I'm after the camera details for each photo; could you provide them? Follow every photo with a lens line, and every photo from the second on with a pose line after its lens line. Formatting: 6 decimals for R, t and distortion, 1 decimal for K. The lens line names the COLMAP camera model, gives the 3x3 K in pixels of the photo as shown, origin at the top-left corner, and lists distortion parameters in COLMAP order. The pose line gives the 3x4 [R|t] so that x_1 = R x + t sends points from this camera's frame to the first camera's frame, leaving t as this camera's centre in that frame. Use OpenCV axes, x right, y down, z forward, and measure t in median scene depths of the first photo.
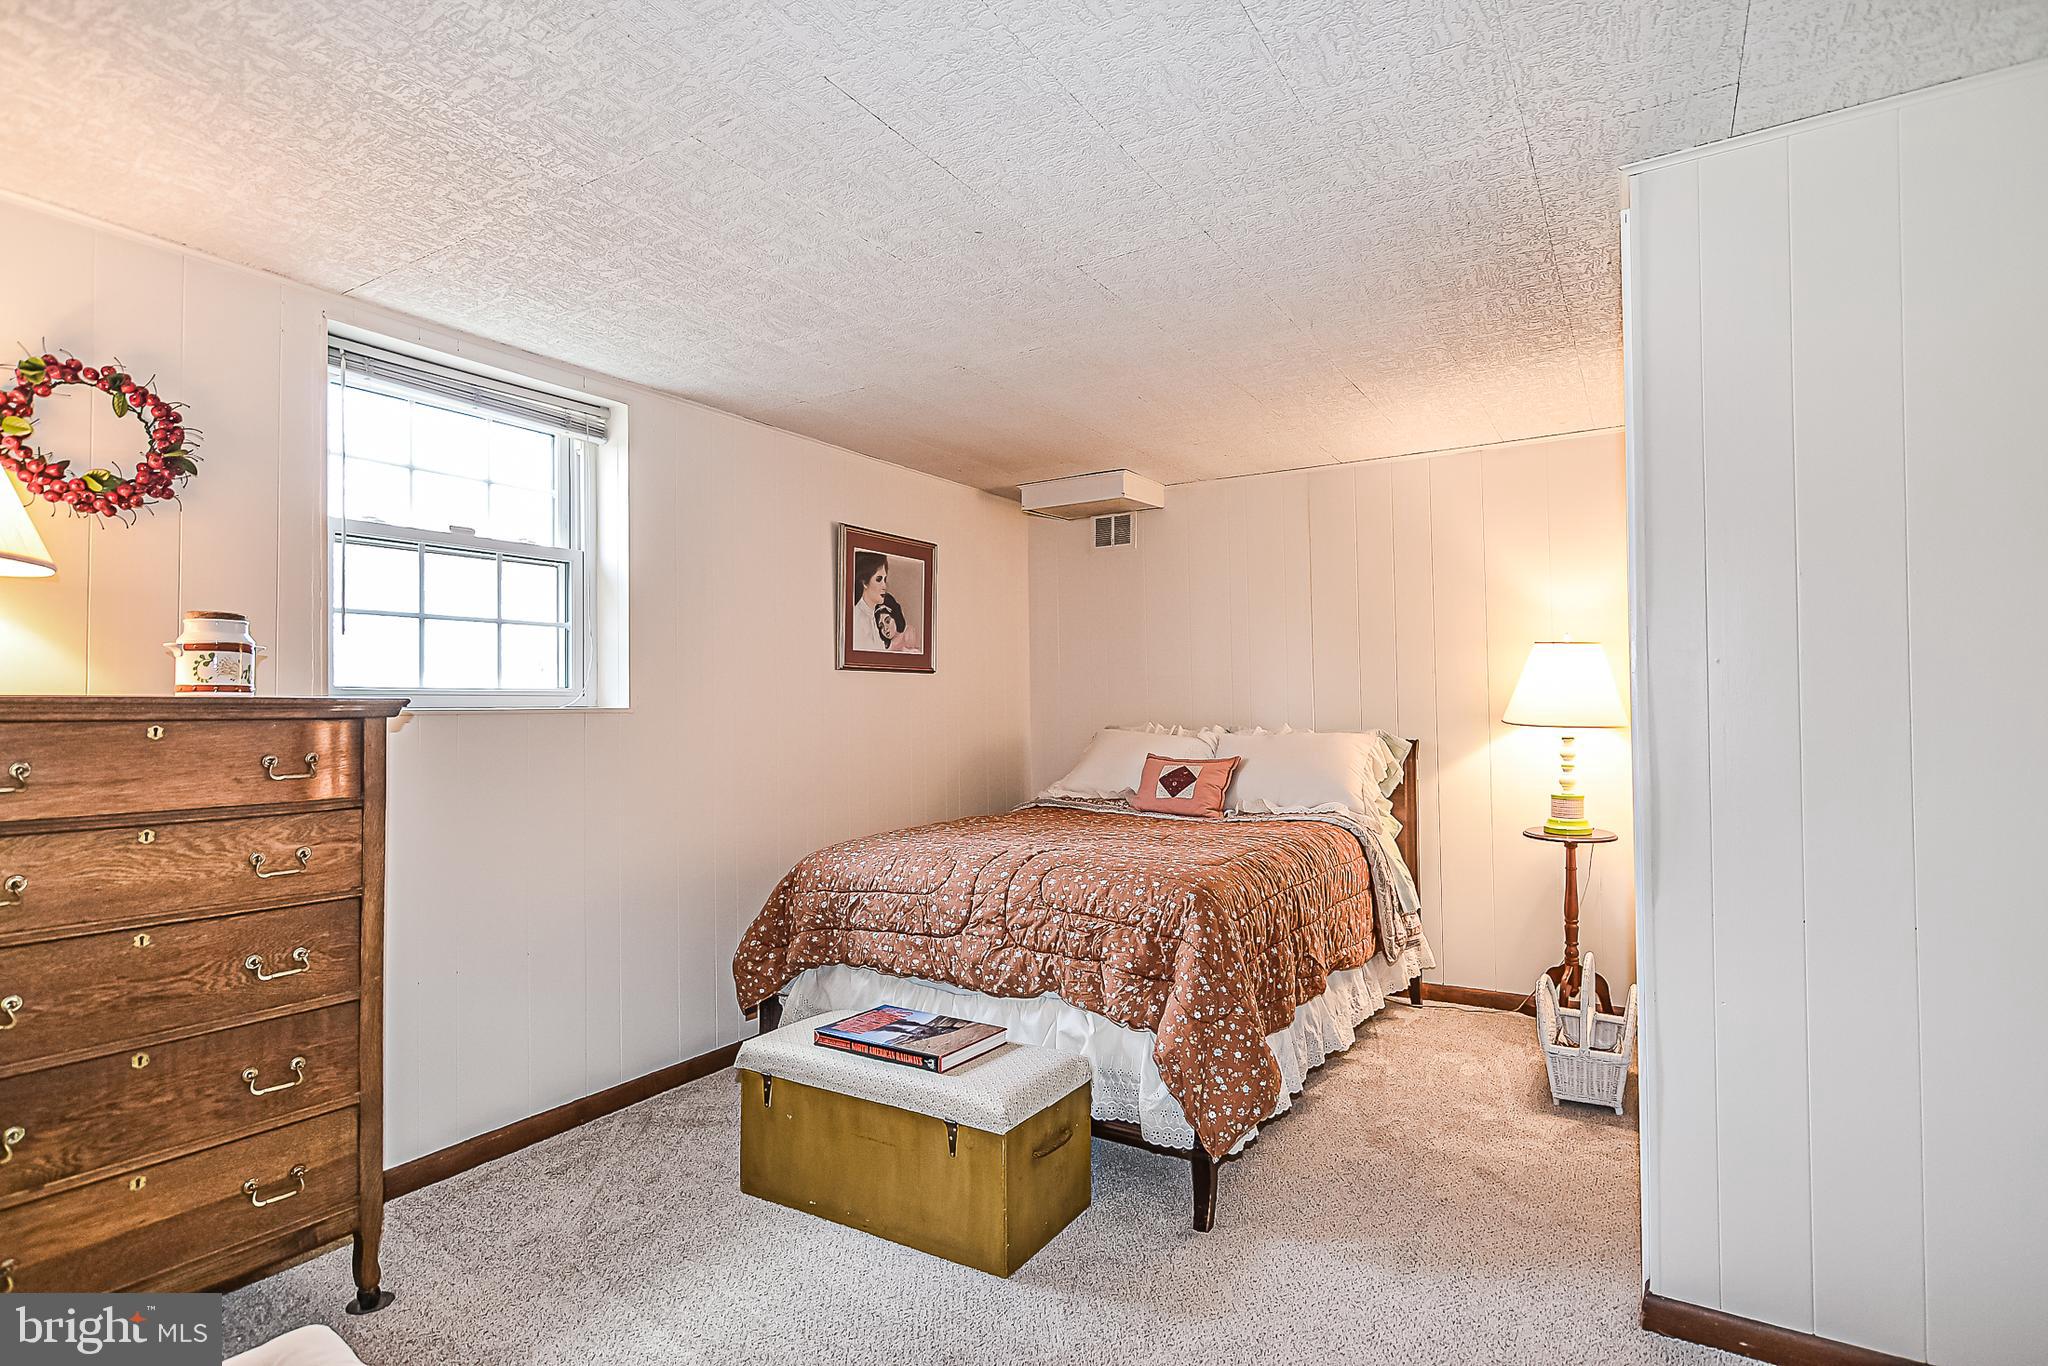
lens RADIAL K [[1021.6, 0, 1033.6], [0, 1021.6, 687.1], [0, 0, 1]] dist [-0.000371, 0.000180]
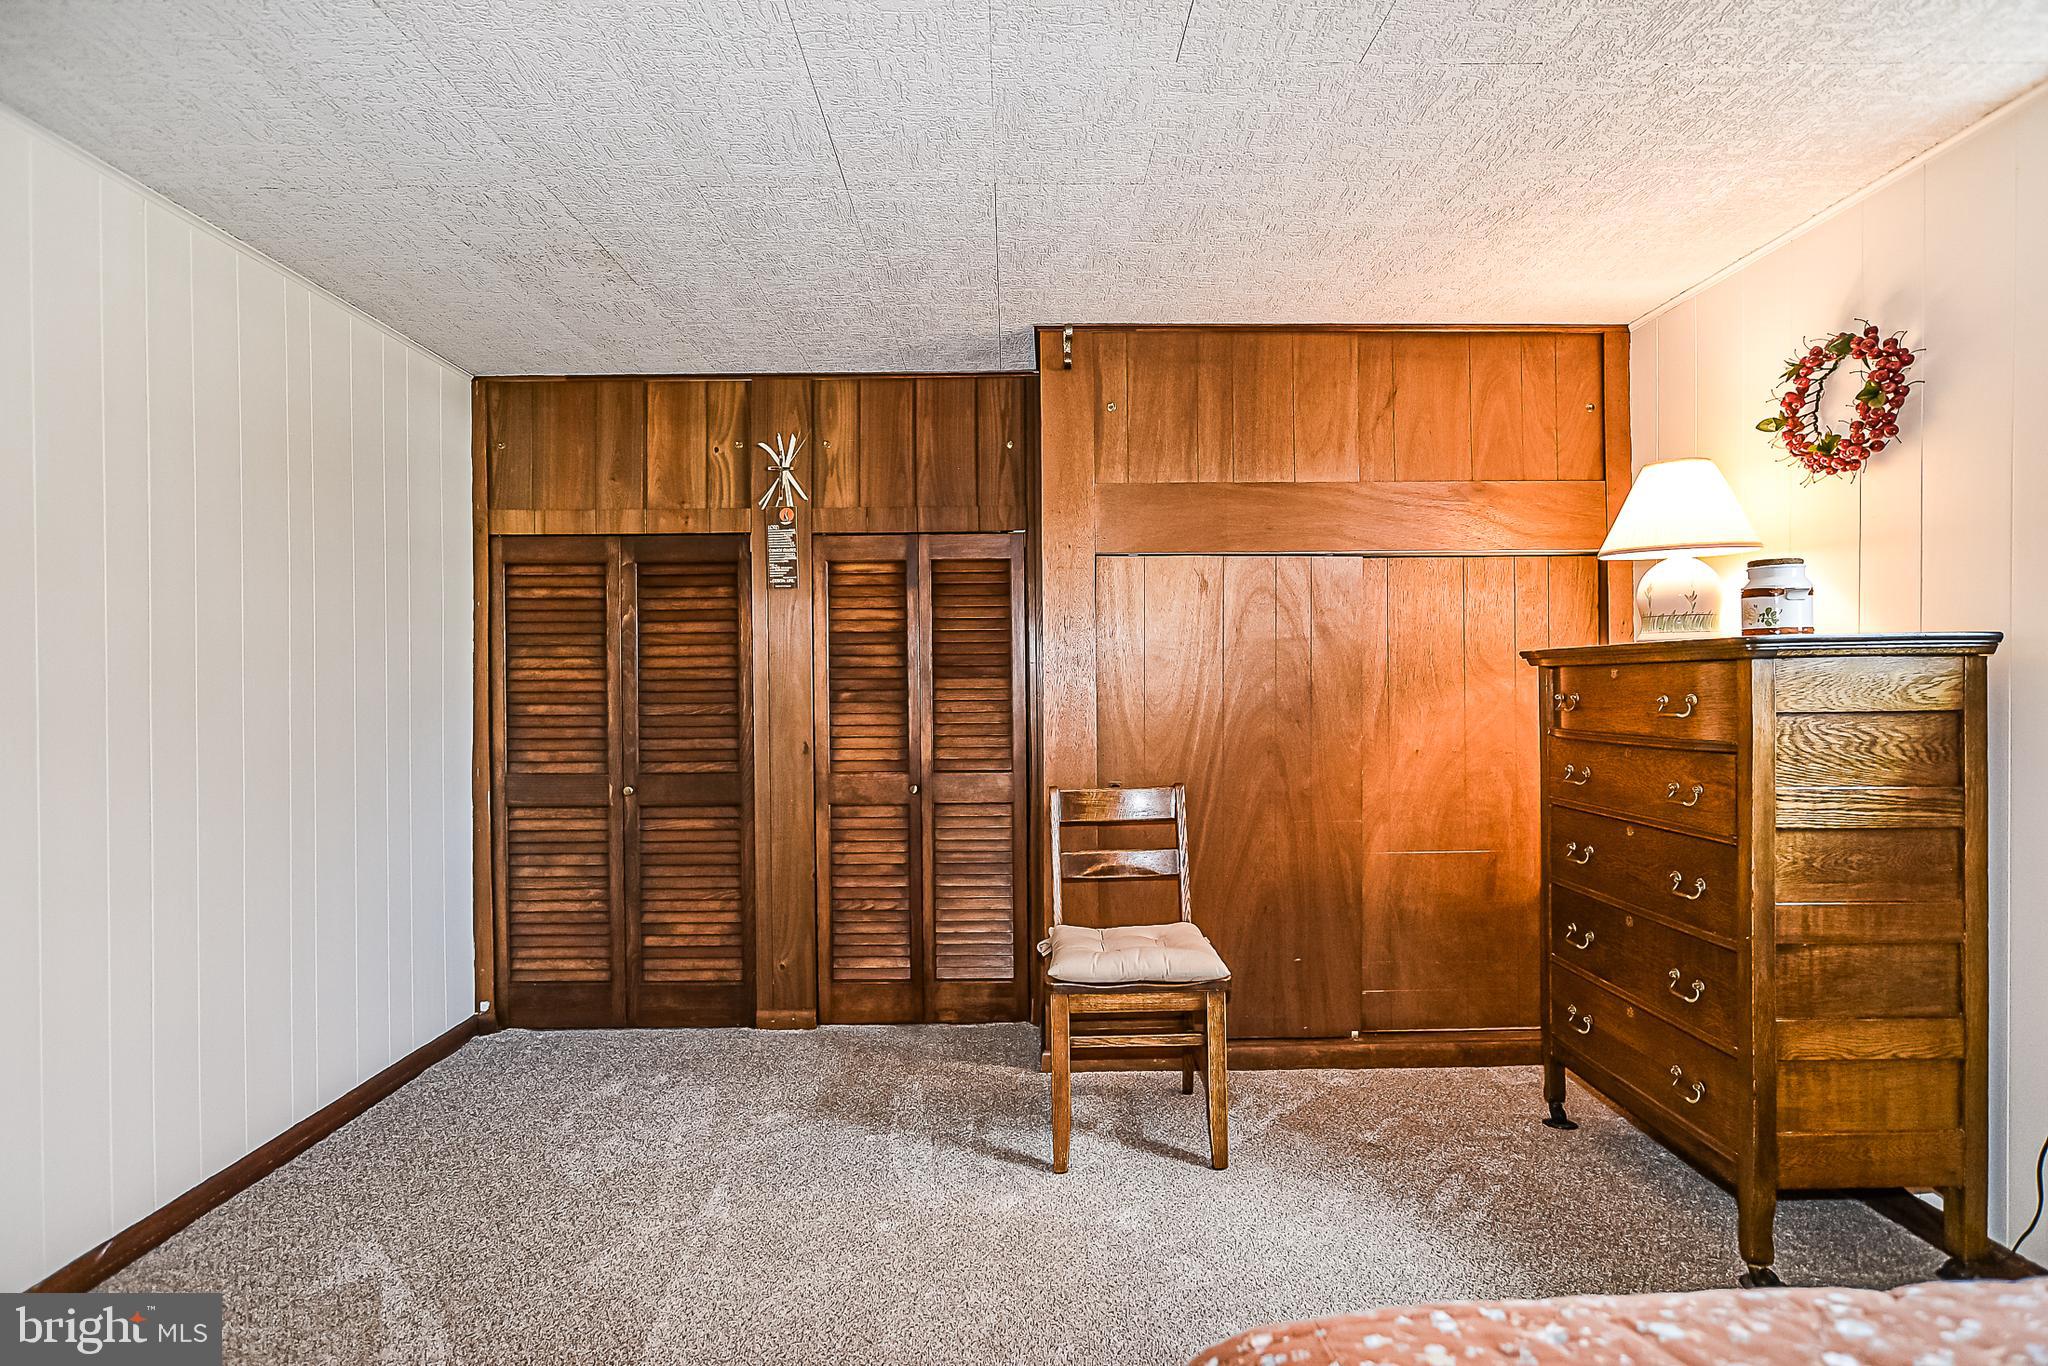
lens RADIAL K [[1021.6, 0, 1033.6], [0, 1021.6, 687.1], [0, 0, 1]] dist [-0.000371, 0.000180]
pose [[-0.841318, 0.021899, -0.540097, 0.412650], [0.029103, 0.999565, -0.004805, 0.041215], [0.539757, -0.019761, -0.841589, 1.476103]]
